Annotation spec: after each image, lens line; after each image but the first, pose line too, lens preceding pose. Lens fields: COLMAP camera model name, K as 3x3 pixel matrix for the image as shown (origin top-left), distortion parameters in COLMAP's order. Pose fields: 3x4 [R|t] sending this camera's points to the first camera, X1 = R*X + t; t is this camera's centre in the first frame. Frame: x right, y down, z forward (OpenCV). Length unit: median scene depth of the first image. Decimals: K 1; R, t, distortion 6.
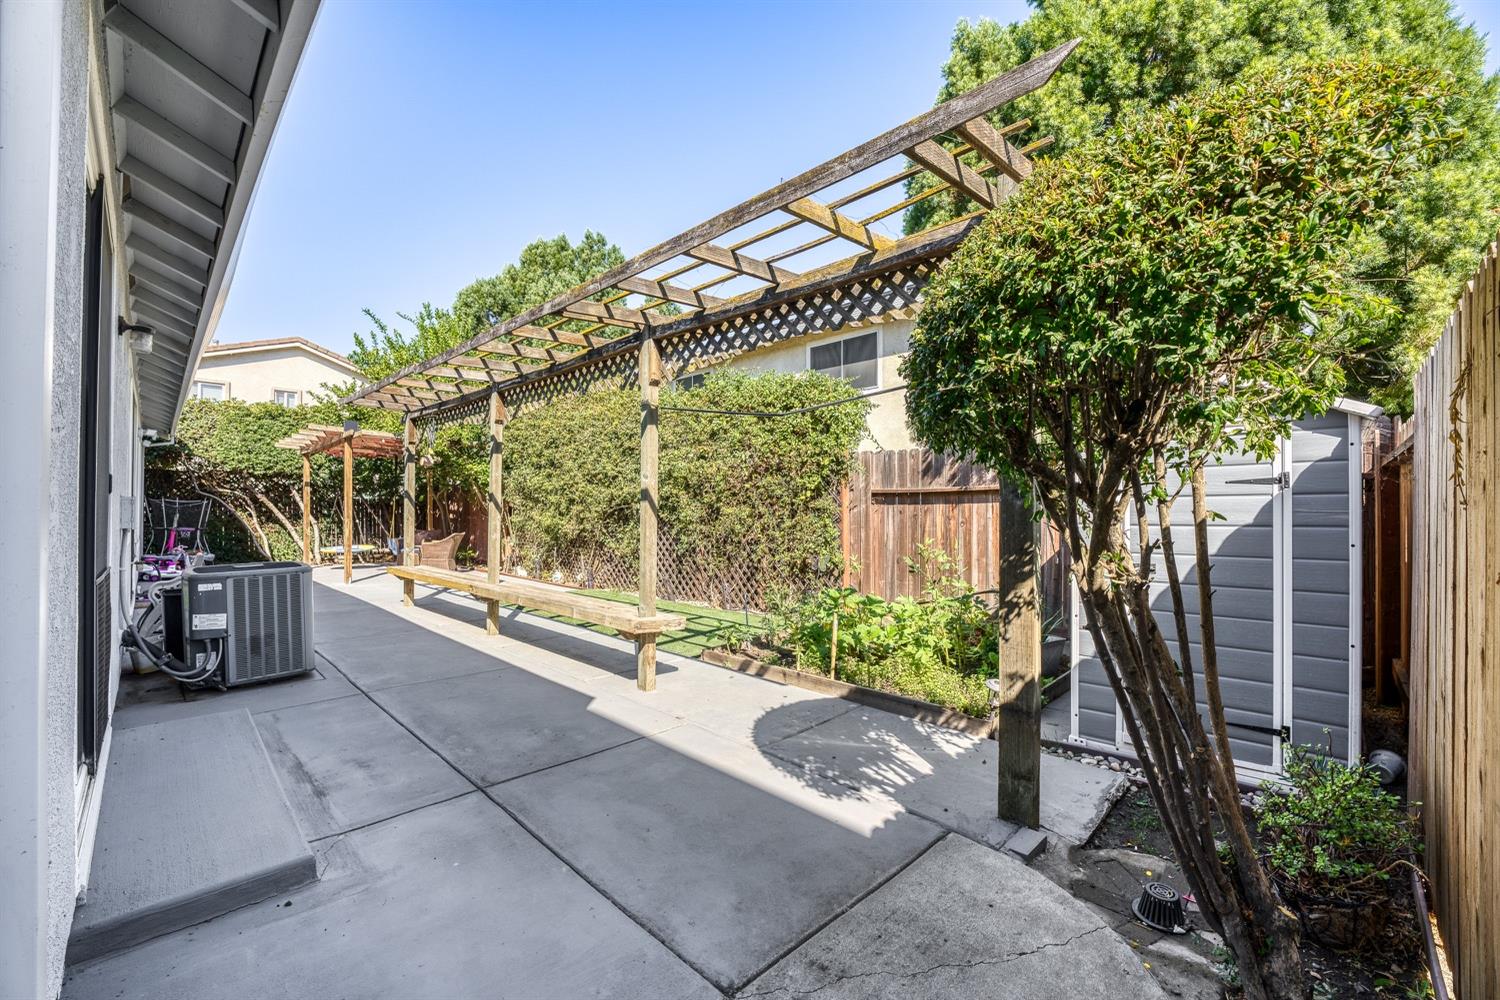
lens RADIAL K [[617.4, 0, 738.1], [0, 617.4, 505.5], [0, 0, 1]] dist [-0.001290, -0.000161]
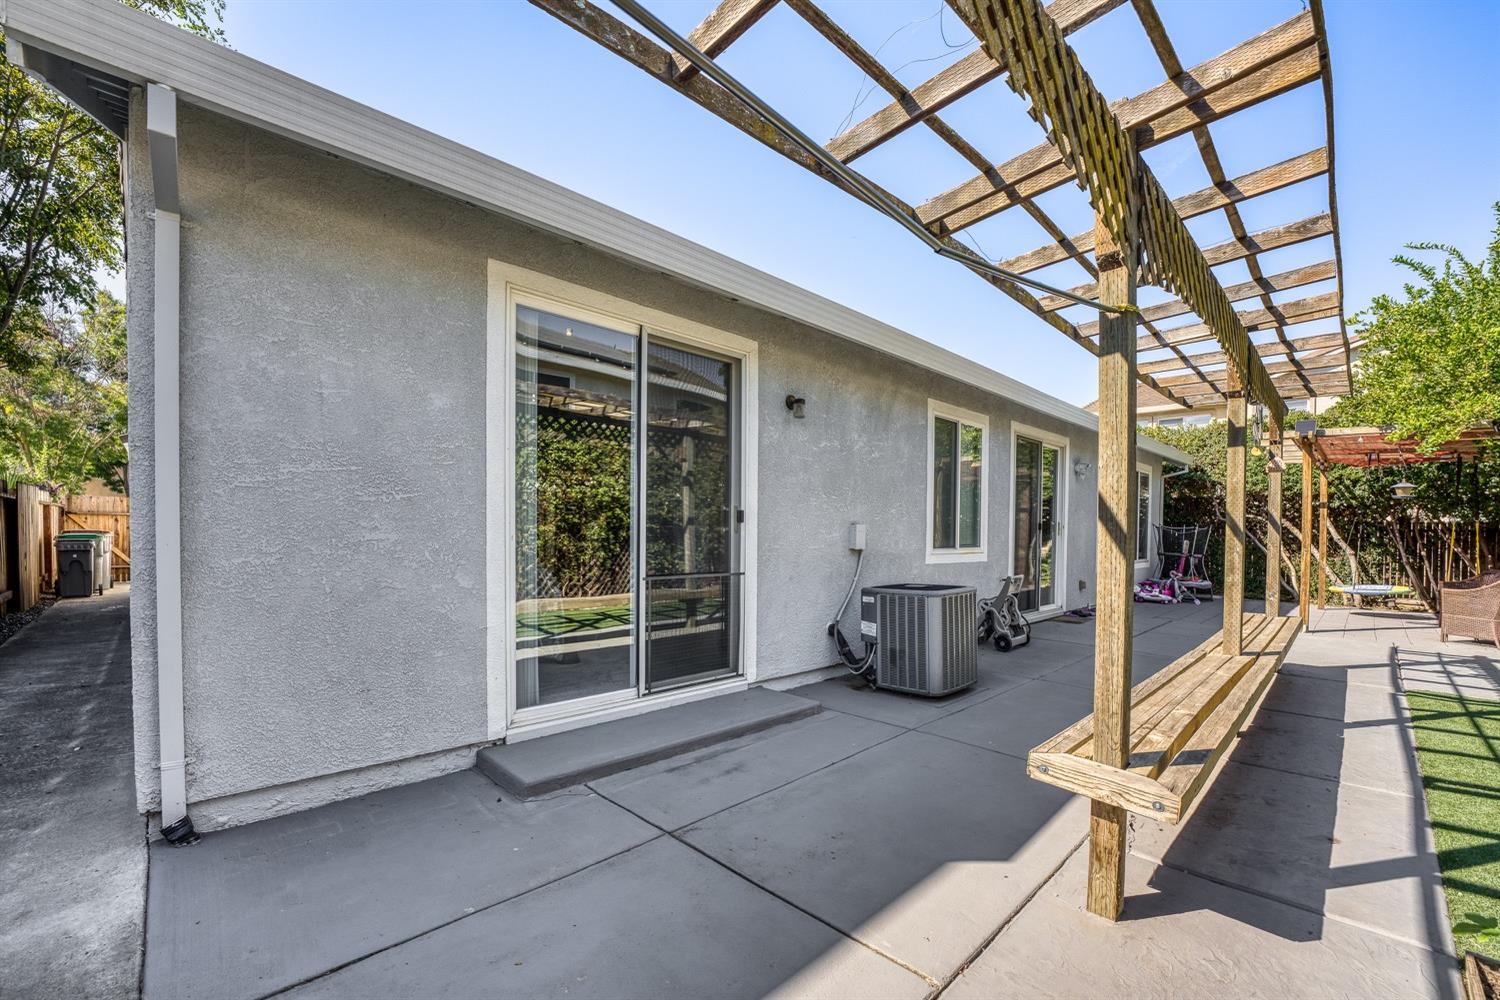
lens RADIAL K [[617.4, 0, 738.1], [0, 617.4, 505.5], [0, 0, 1]] dist [-0.001290, -0.000161]
pose [[-0.016683, -0.054576, -0.998370, 0.359514], [0.009375, 0.998457, -0.054738, 0.012154], [0.999817, -0.010273, -0.016146, 0.754714]]
